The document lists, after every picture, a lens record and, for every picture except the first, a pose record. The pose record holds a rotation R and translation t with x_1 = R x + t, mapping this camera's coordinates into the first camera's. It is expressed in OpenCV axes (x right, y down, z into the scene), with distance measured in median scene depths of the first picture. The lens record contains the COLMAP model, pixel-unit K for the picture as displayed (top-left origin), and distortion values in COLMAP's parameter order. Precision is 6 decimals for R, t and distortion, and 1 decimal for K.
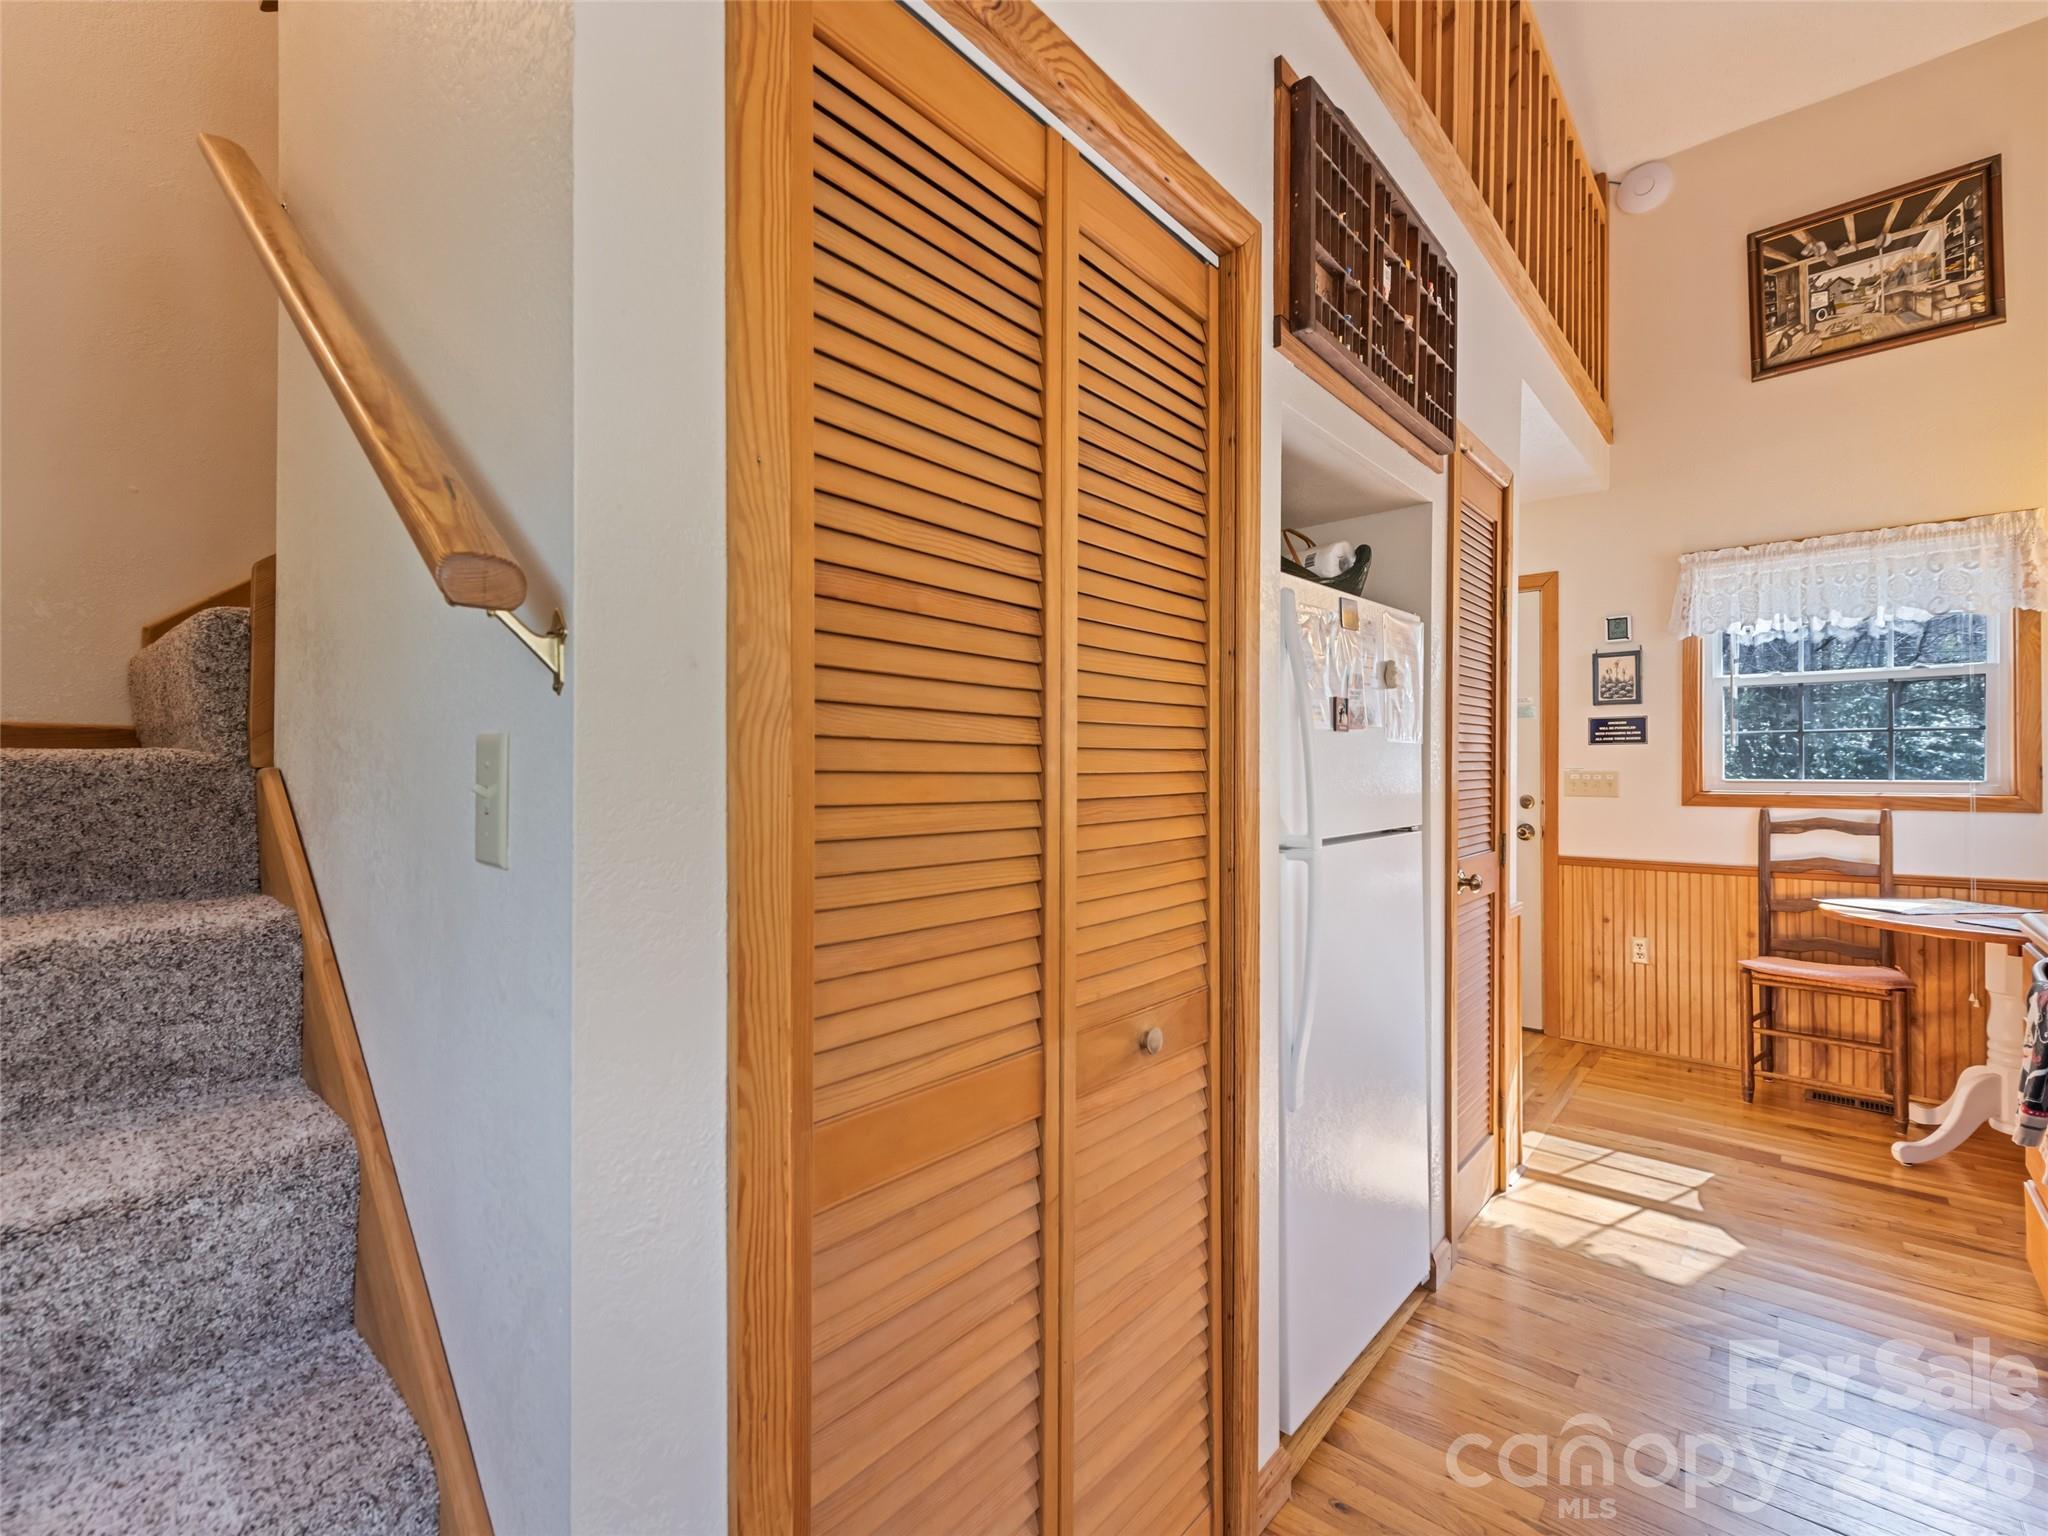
lens RADIAL K [[823.6, 0, 1026.2], [0, 823.6, 764.0], [0, 0, 1]] dist [0.000200, -0.000200]
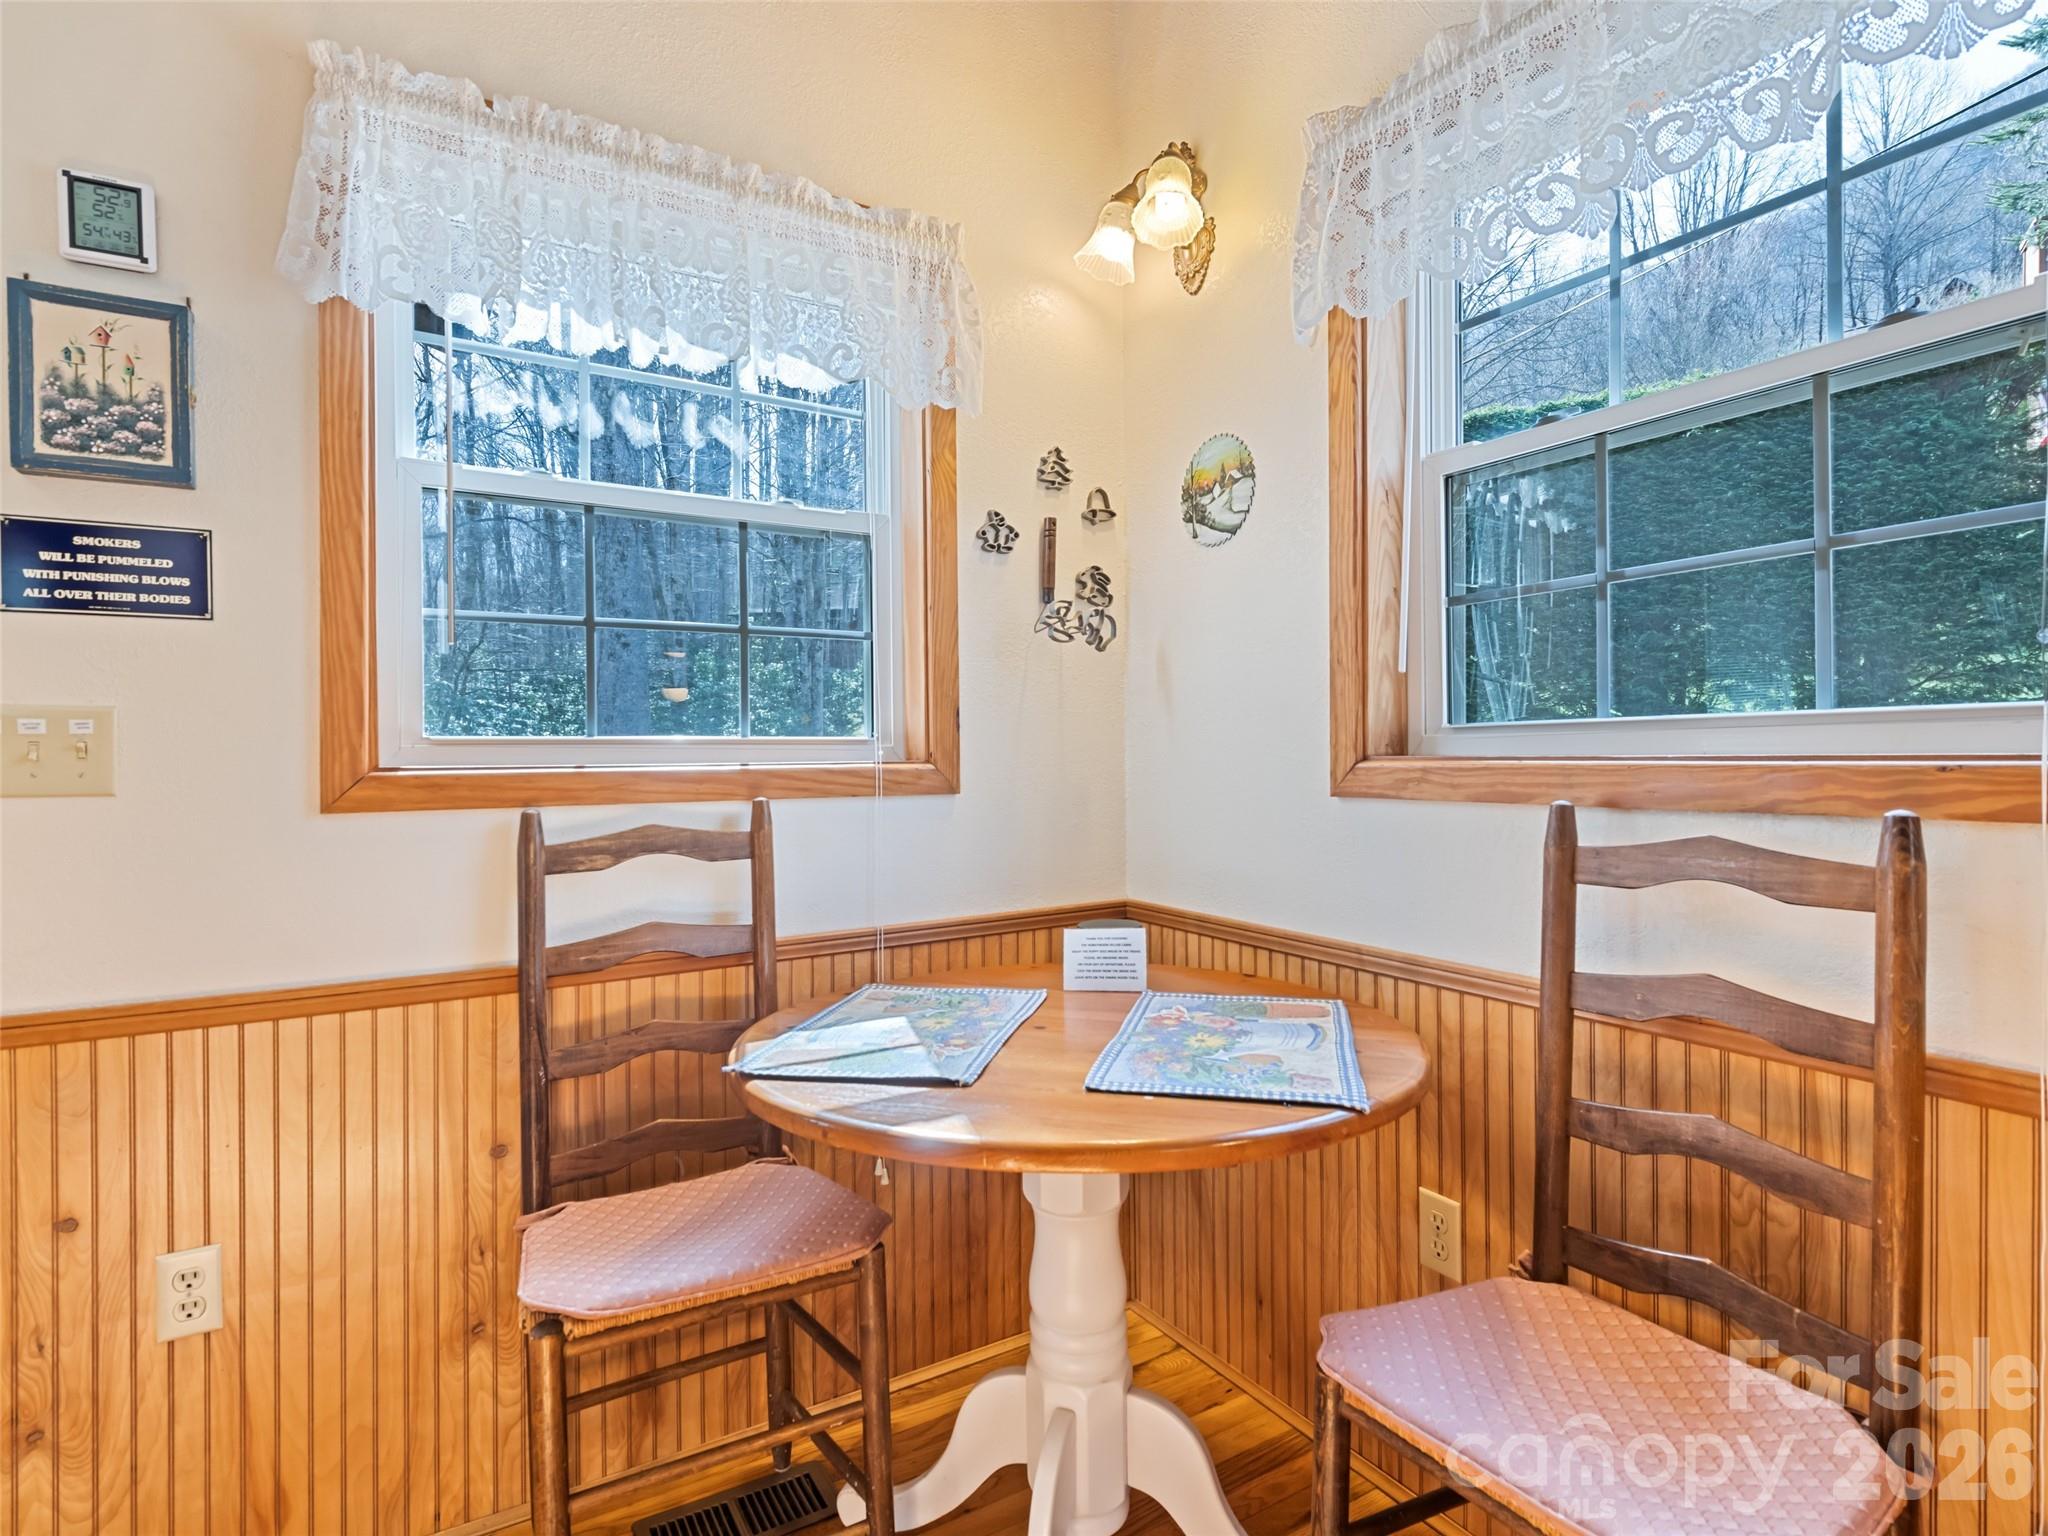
lens RADIAL K [[1046.3, 0, 1024.3], [0, 1046.3, 764.8], [0, 0, 1]] dist [0.013154, -0.001370]
pose [[0.236378, -0.004529, 0.971651, 0.472156], [0.000631, 0.999990, 0.004507, 0.030537], [-0.971661, -0.000452, 0.236379, 0.653446]]
